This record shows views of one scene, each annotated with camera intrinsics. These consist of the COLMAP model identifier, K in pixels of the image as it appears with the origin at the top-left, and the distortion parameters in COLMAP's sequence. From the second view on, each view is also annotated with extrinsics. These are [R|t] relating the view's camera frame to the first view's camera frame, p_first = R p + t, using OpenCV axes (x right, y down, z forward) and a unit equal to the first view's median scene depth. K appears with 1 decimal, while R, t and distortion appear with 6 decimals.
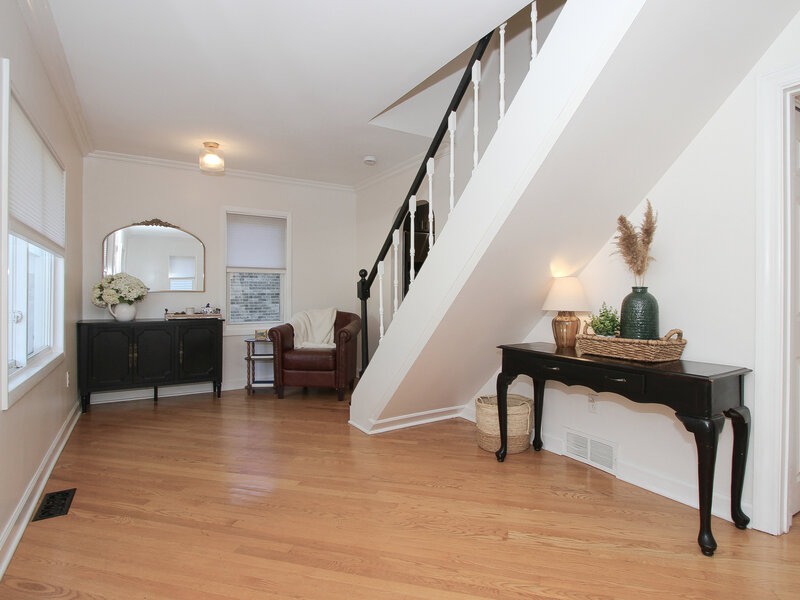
lens RADIAL K [[407.3, 0, 400.0], [0, 407.3, 300.0], [0, 0, 1]] dist [-0.000301, -0.000031]
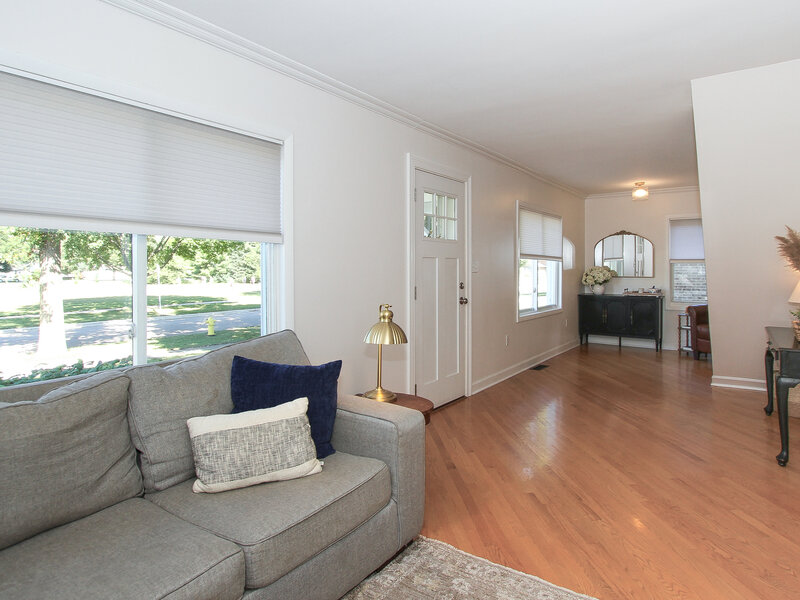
lens RADIAL K [[436.9, 0, 400.0], [0, 436.9, 300.0], [0, 0, 1]] dist [-0.000073, 0.000016]
pose [[0.322569, 0.061113, -0.944571, 0.718775], [-0.006568, 0.998034, 0.062329, -0.031897], [0.946523, -0.013901, 0.322337, -0.345593]]
